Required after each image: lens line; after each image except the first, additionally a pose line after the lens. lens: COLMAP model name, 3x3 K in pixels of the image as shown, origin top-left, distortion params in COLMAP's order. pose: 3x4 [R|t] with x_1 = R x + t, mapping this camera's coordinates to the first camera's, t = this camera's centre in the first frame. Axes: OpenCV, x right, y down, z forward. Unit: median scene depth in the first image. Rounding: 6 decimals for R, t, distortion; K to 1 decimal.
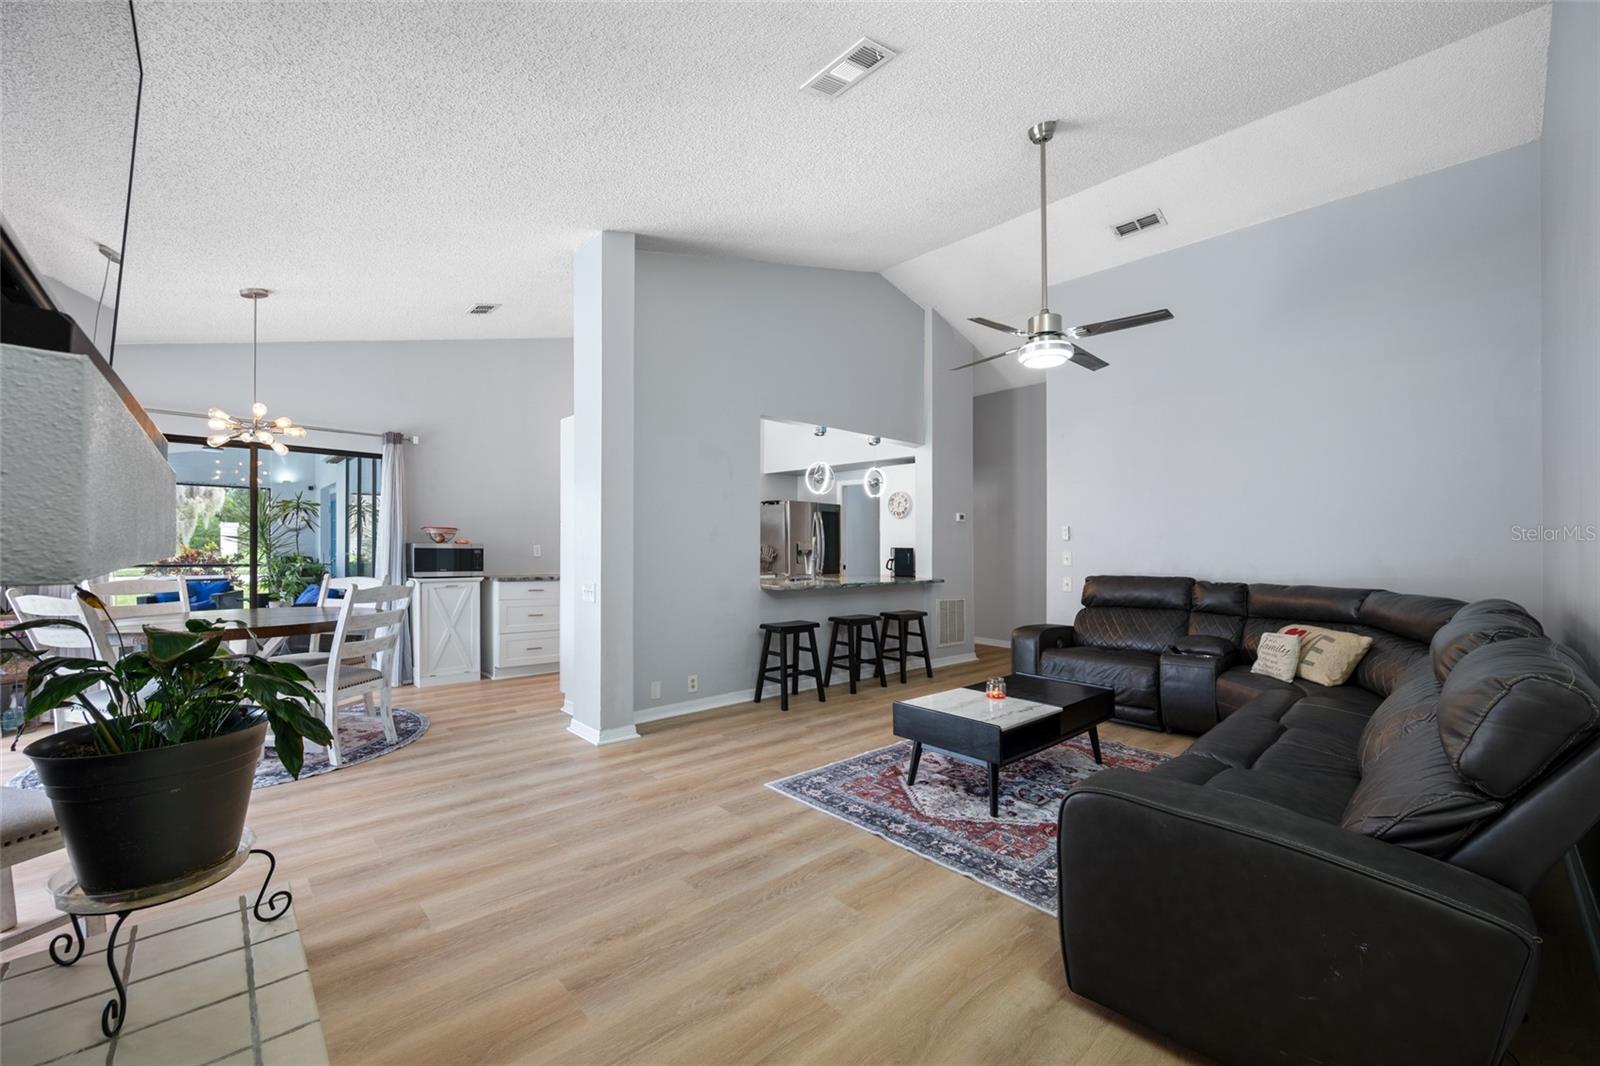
lens RADIAL K [[633.1, 0, 803.5], [0, 633.1, 543.9], [0, 0, 1]] dist [-0.003594, -0.001184]
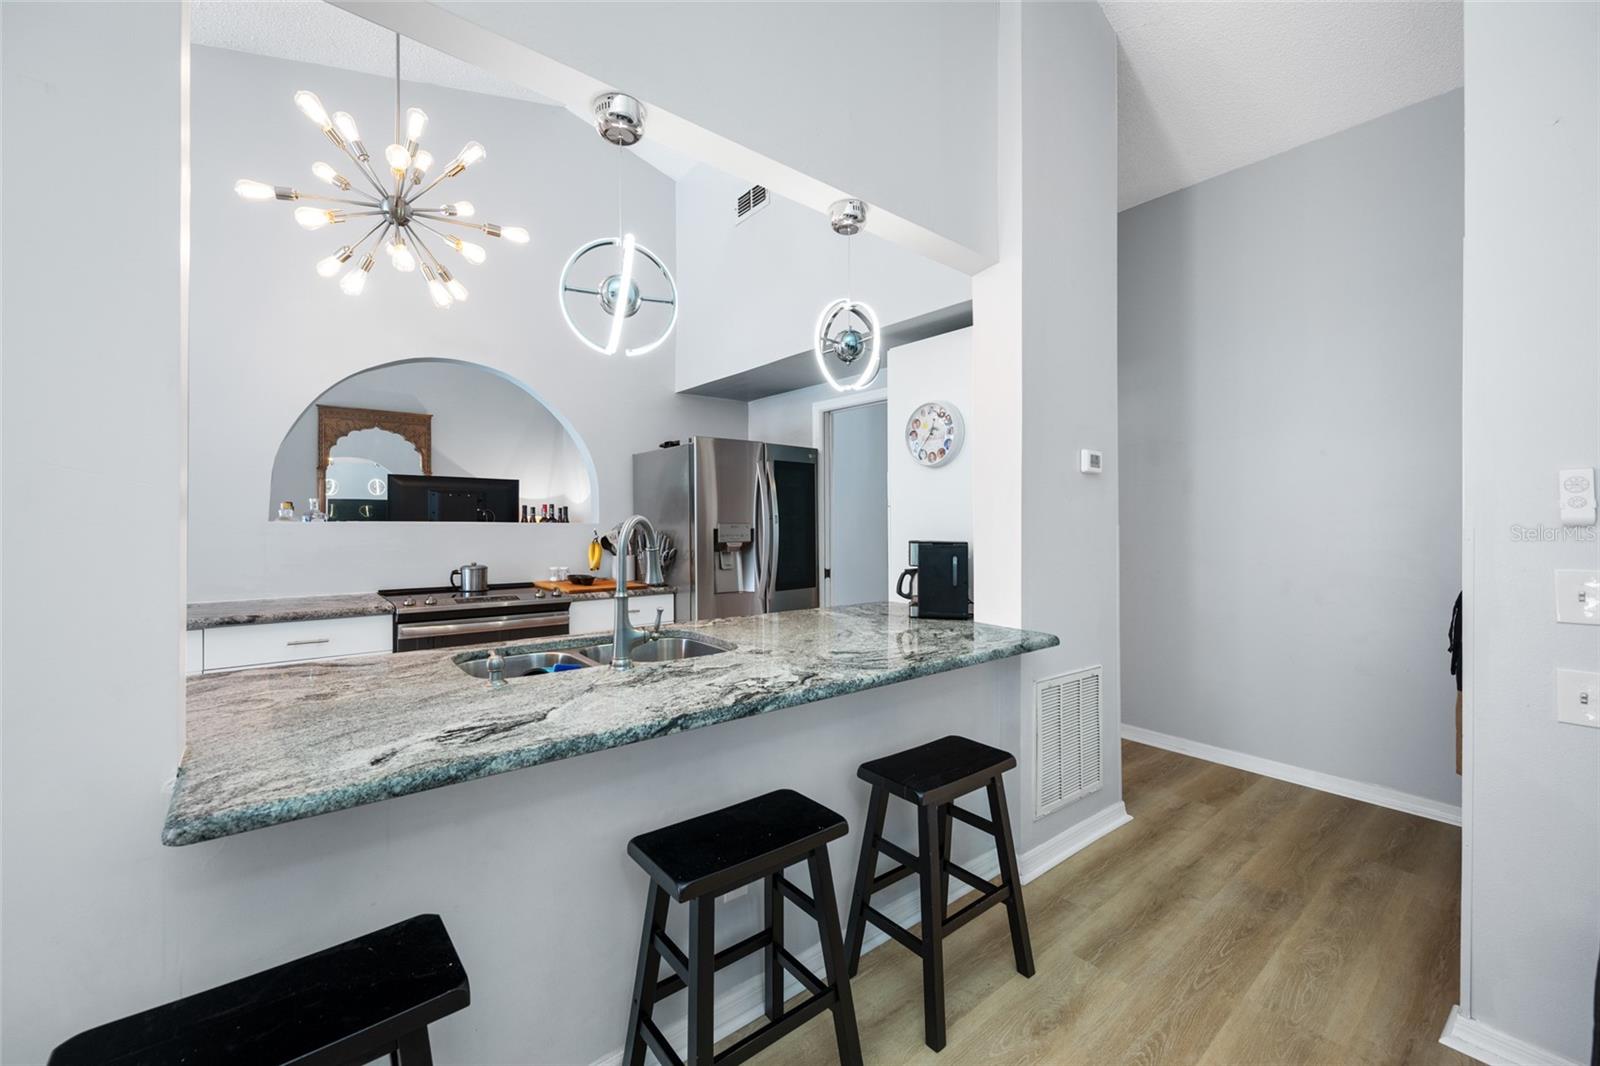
lens RADIAL K [[633.1, 0, 794.3], [0, 633.1, 535.5], [0, 0, 1]] dist [-0.003594, -0.001184]
pose [[0.995833, -0.008083, -0.090834, 0.152702], [0.010348, 0.999646, 0.024493, -0.011012], [0.090604, -0.025331, 0.995565, 0.897516]]
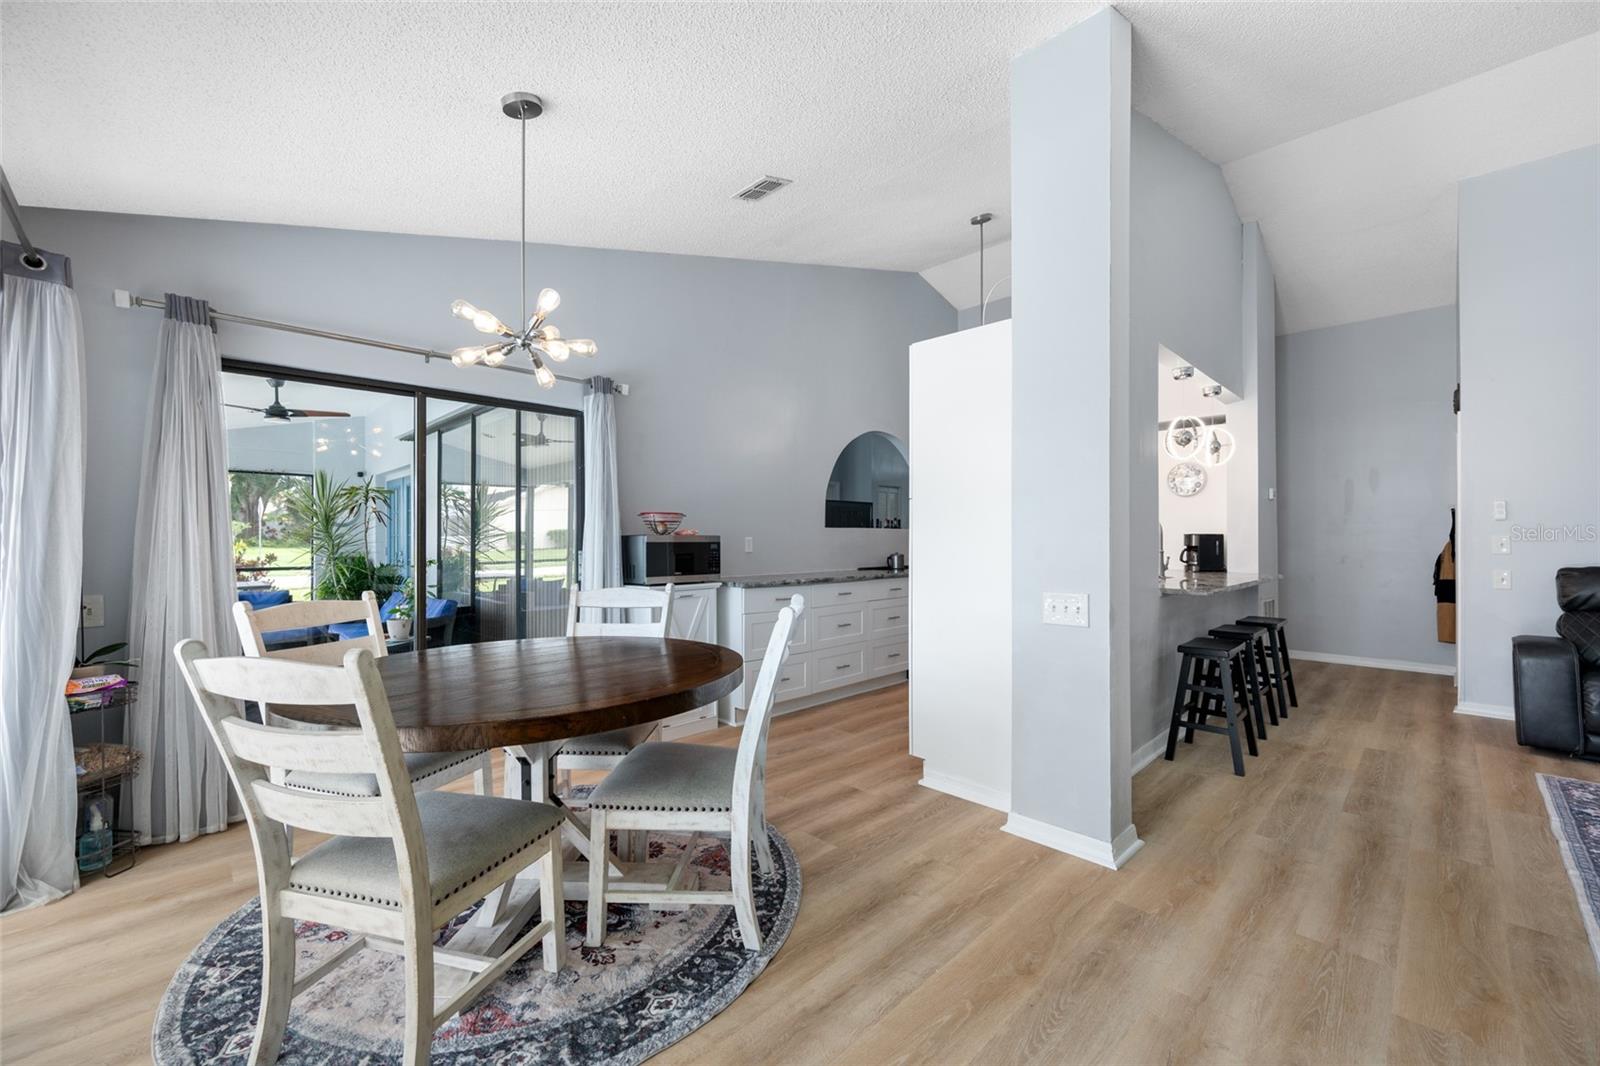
lens RADIAL K [[633.1, 0, 799.1], [0, 633.1, 536.9], [0, 0, 1]] dist [-0.003594, -0.001184]
pose [[0.999739, -0.011902, 0.019519, -0.516710], [0.011858, 0.999927, 0.002379, 0.001651], [-0.019546, -0.002147, 0.999807, 0.338696]]
